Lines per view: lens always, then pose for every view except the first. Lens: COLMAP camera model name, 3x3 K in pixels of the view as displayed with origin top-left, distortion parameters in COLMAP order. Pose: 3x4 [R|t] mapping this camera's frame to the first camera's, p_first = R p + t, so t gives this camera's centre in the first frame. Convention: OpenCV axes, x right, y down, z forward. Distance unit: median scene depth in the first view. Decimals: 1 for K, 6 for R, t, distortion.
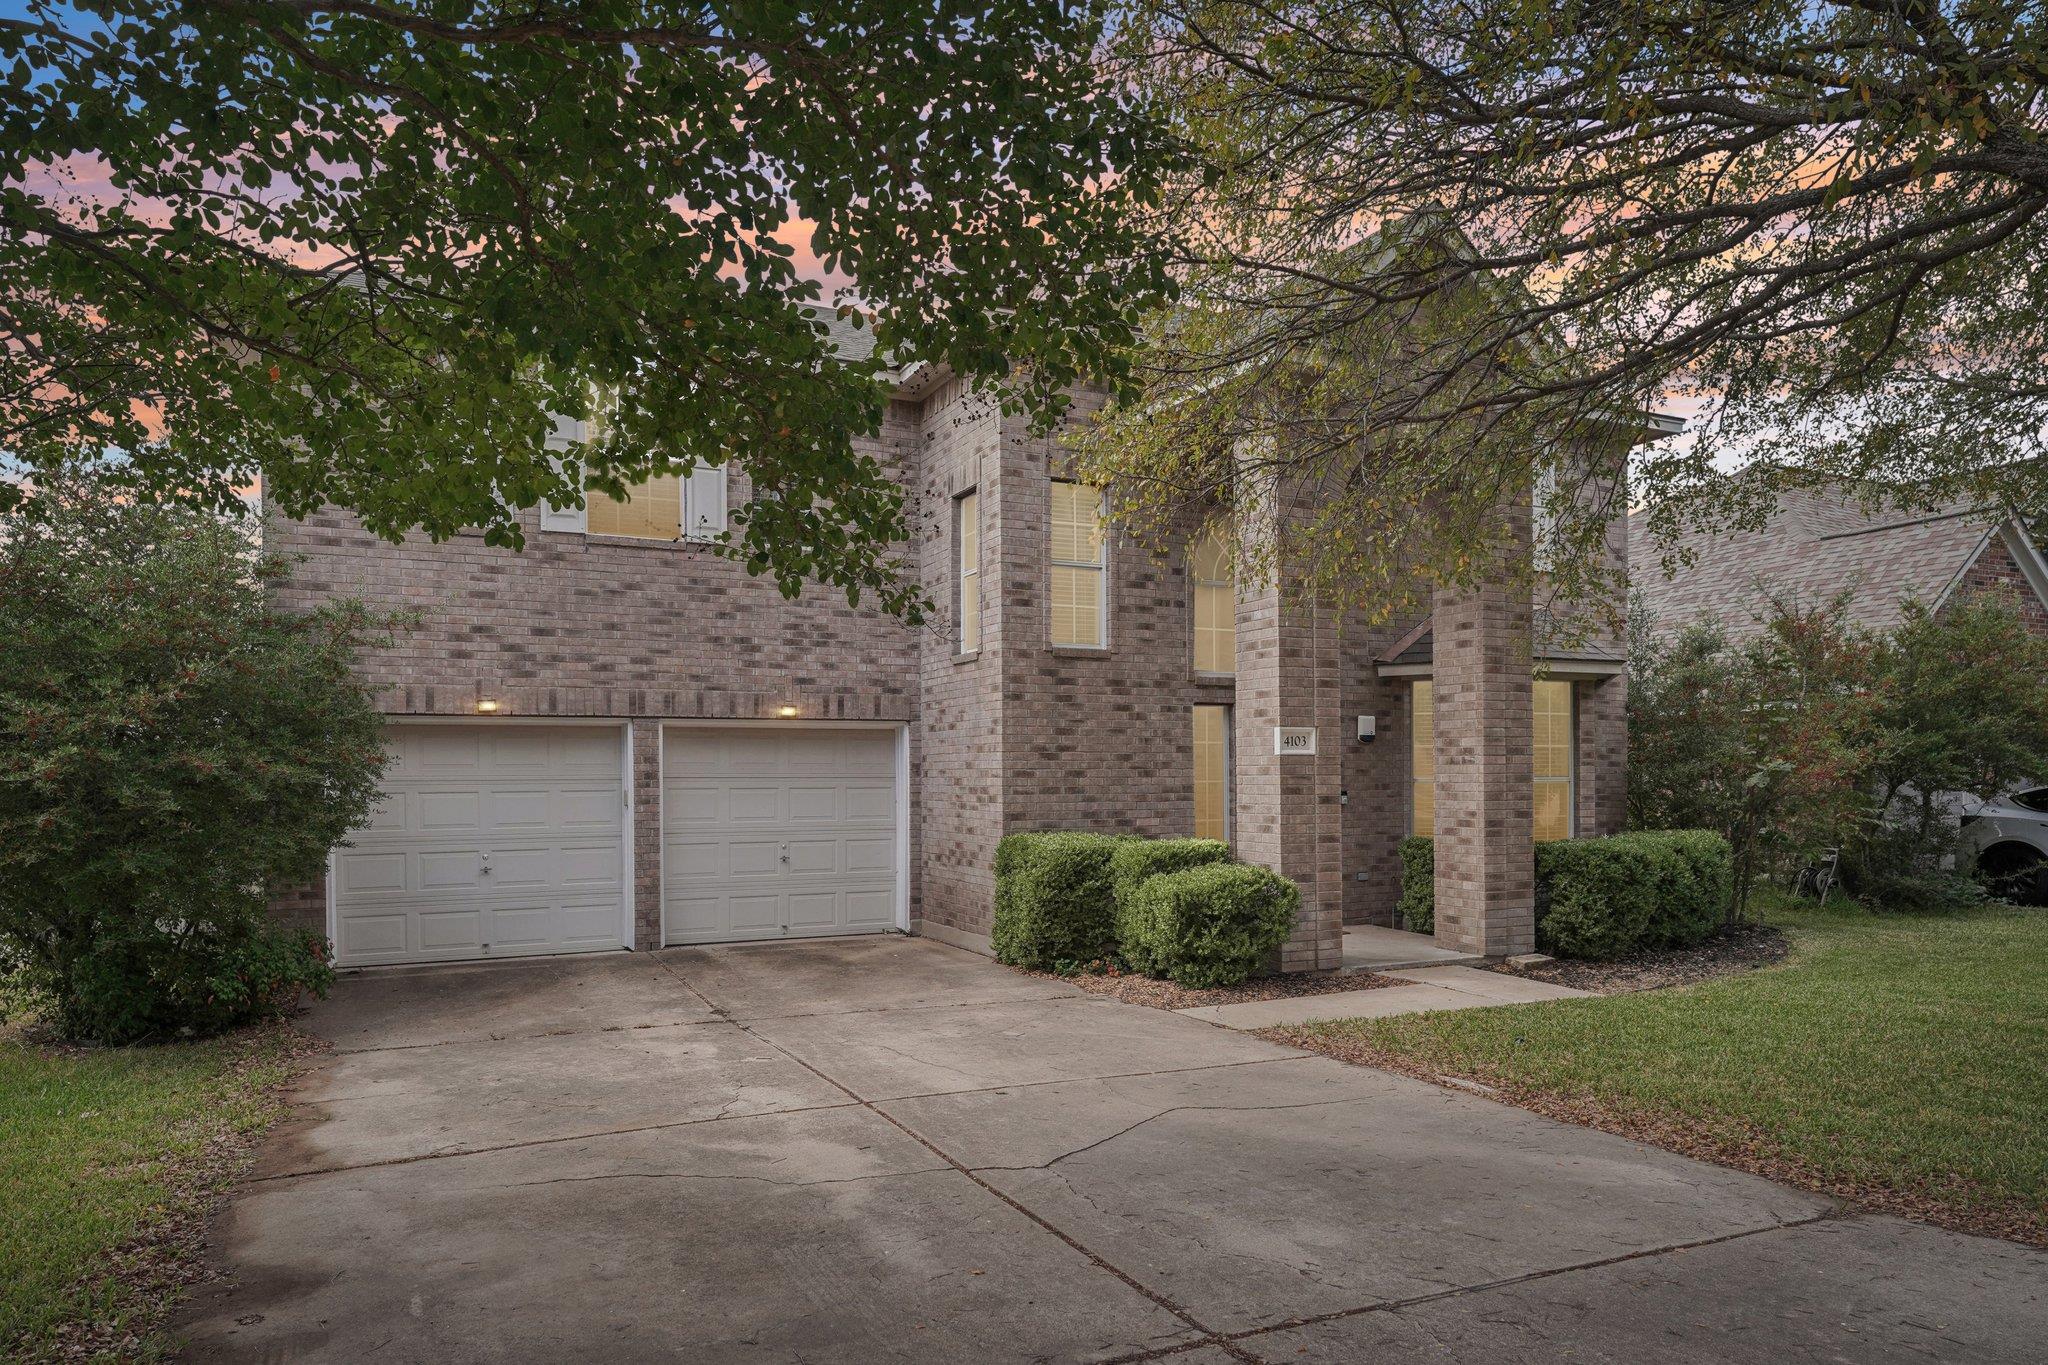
lens RADIAL K [[1251.0, 0, 1022.8], [0, 1251.0, 702.0], [0, 0, 1]] dist [0.028072, 0.001189]
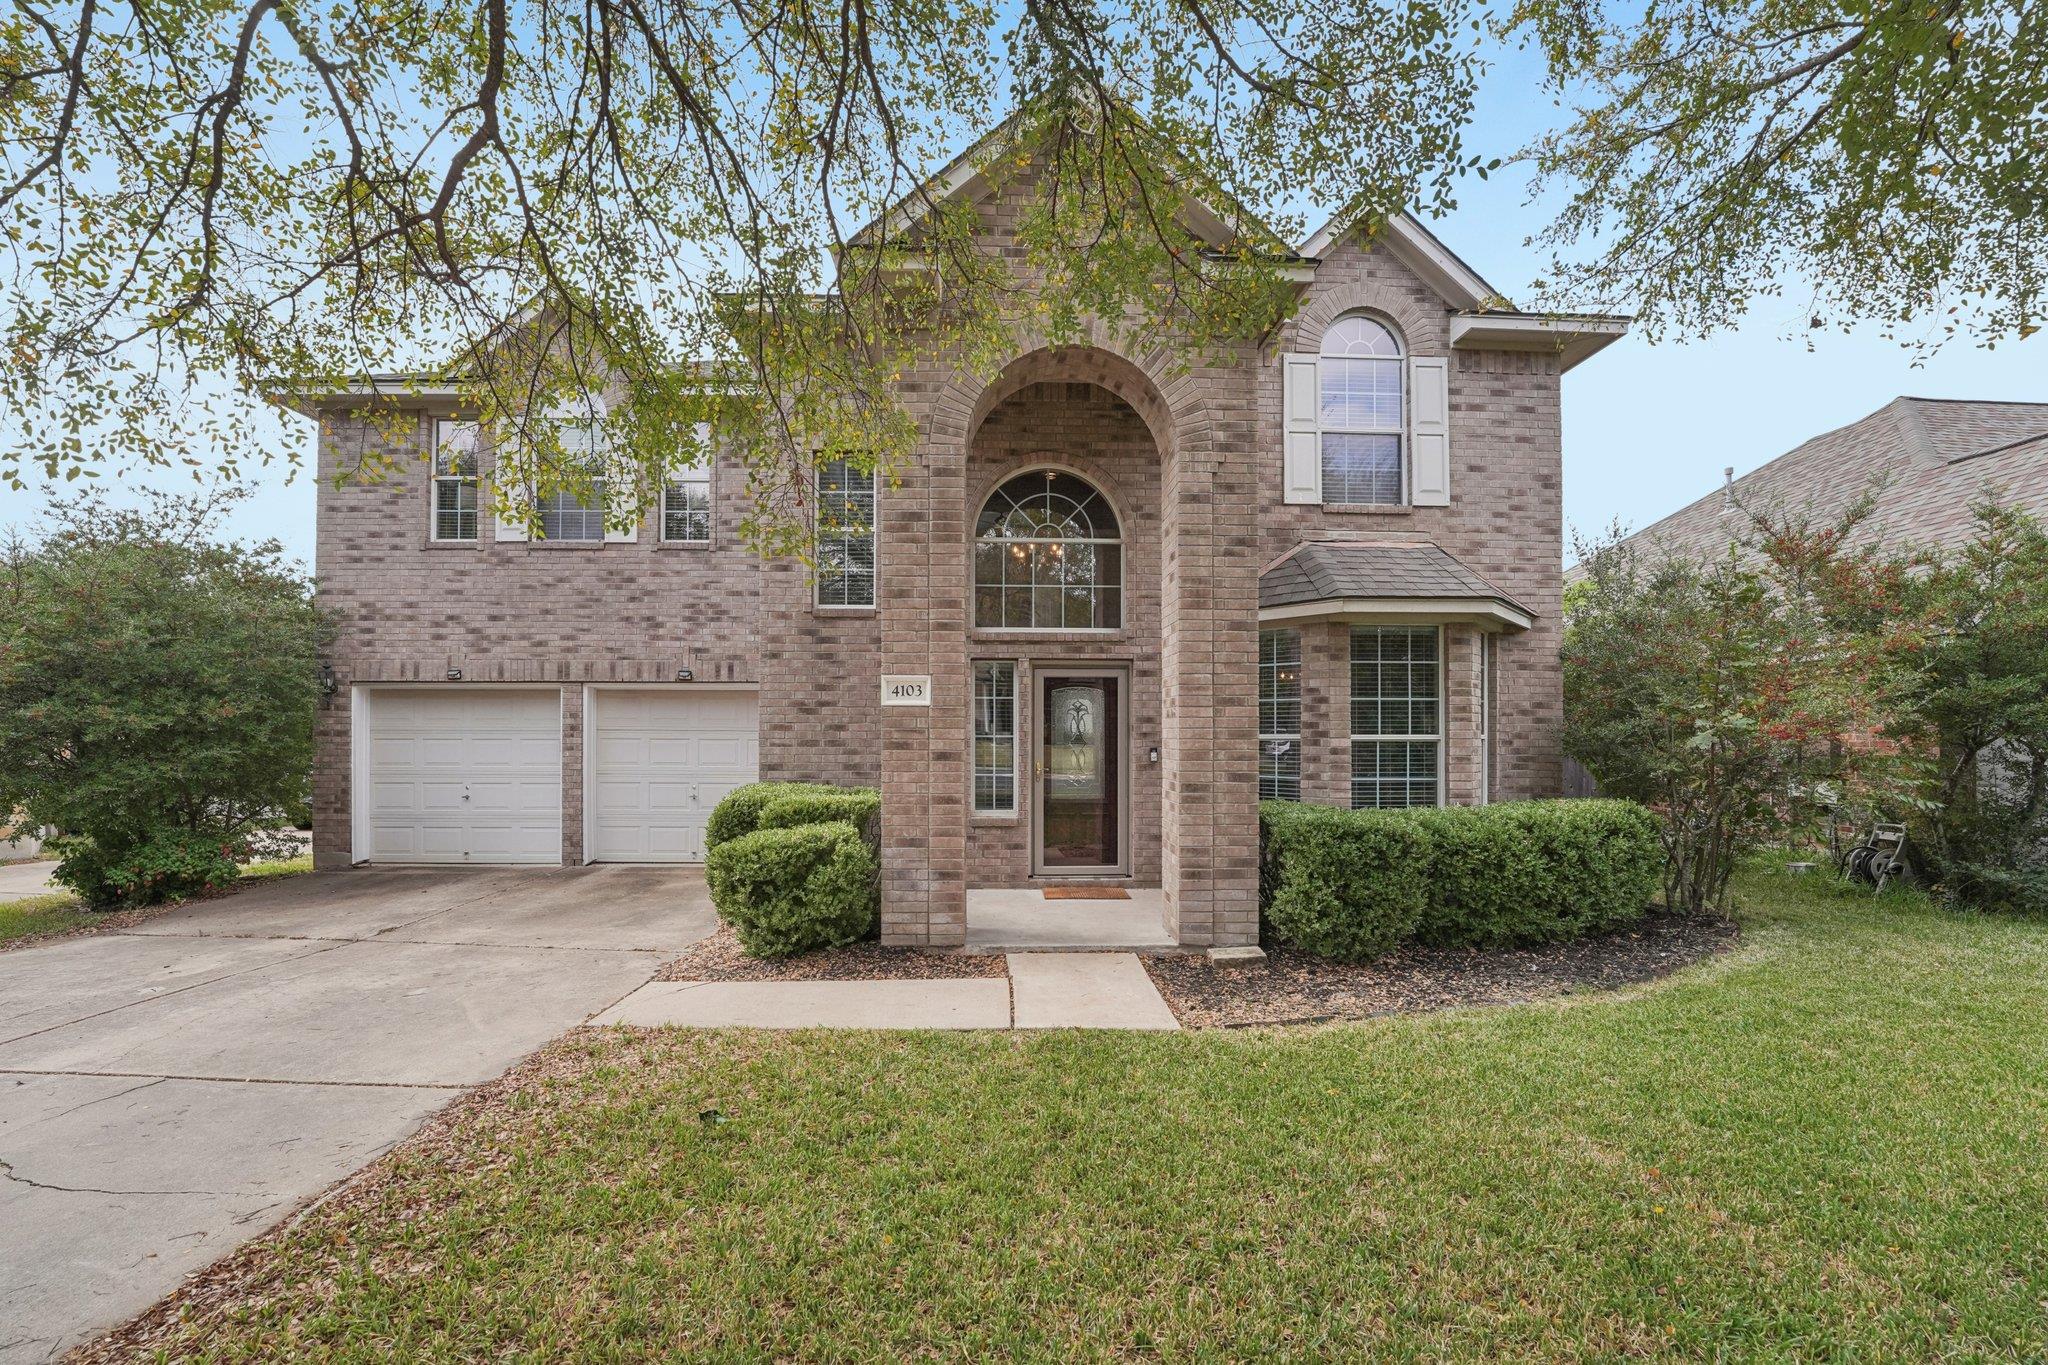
lens RADIAL K [[833.0, 0, 1023.5], [0, 833.0, 682.3], [0, 0, 1]] dist [-0.017088, -0.000182]
pose [[0.919057, -0.018039, -0.393712, 0.456701], [0.016178, 0.999837, -0.008045, 0.026920], [0.393793, 0.001024, 0.919199, 0.412936]]
